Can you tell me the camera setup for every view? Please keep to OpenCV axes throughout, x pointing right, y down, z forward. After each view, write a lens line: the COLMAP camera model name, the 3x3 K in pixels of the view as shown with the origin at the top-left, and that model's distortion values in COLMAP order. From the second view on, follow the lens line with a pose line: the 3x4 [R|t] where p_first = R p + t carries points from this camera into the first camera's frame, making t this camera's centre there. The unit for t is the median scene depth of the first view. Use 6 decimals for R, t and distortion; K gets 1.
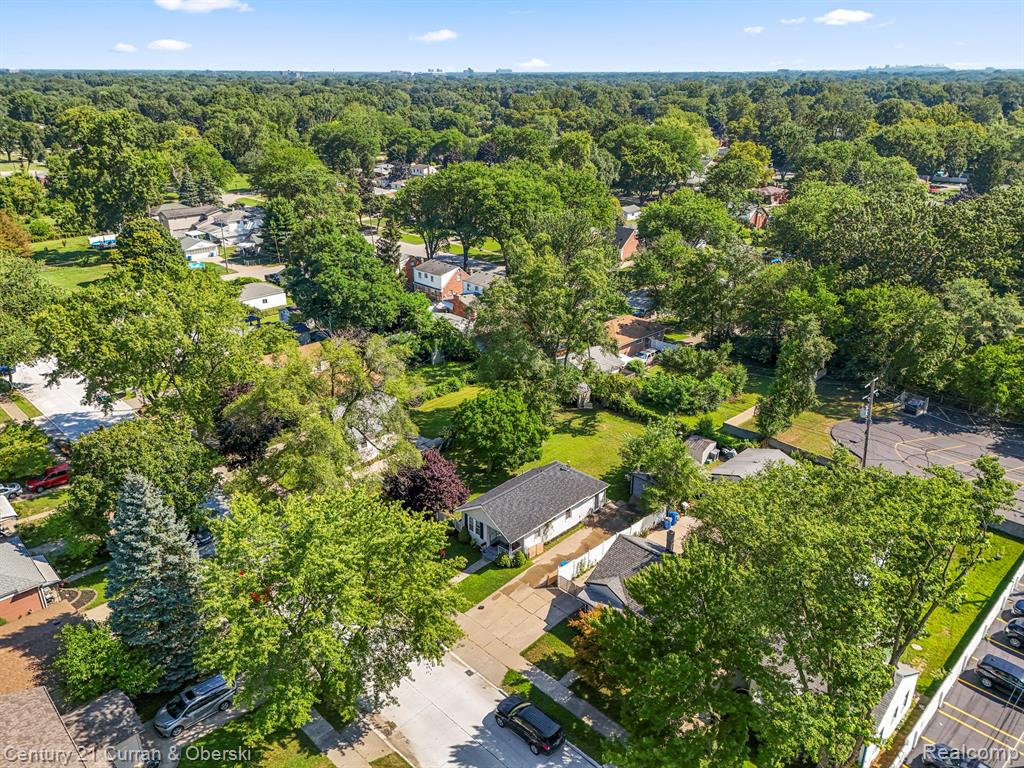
lens RADIAL K [[751.6, 0, 512.0], [0, 751.6, 384.0], [0, 0, 1]] dist [0.045772, -0.003003]
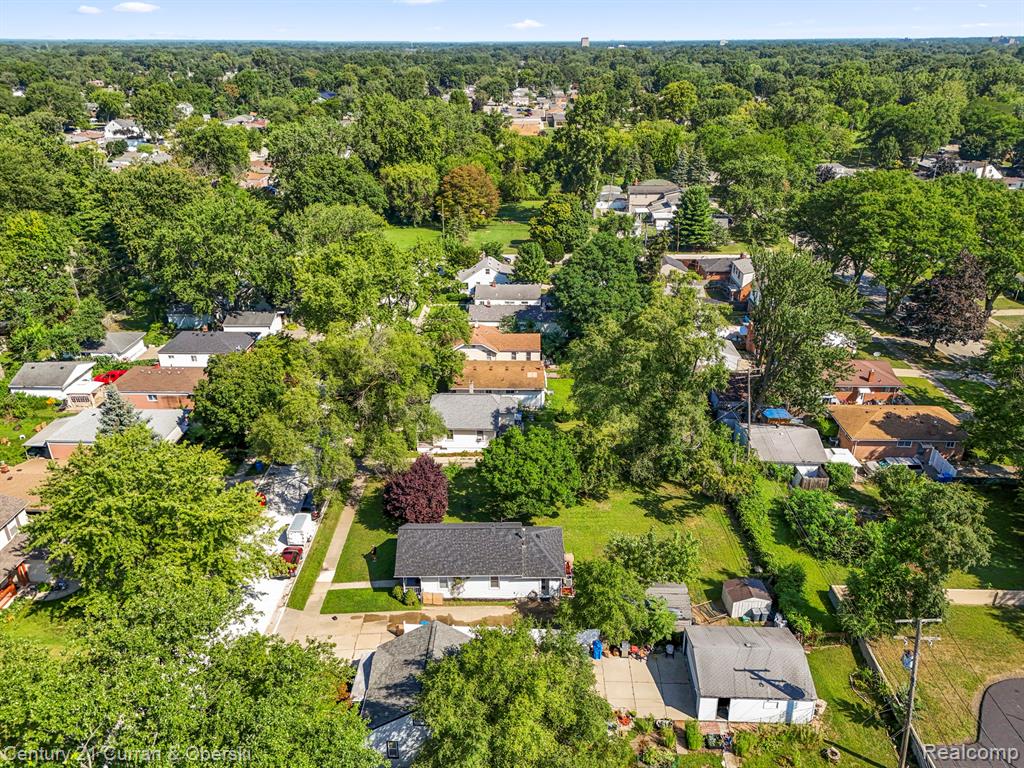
lens RADIAL K [[751.6, 0, 512.0], [0, 751.6, 384.0], [0, 0, 1]] dist [0.045772, -0.003003]
pose [[0.693959, 0.296274, -0.656233, 0.534339], [-0.274328, 0.951469, 0.139467, -0.159899], [0.665706, 0.083238, 0.741557, 0.293954]]
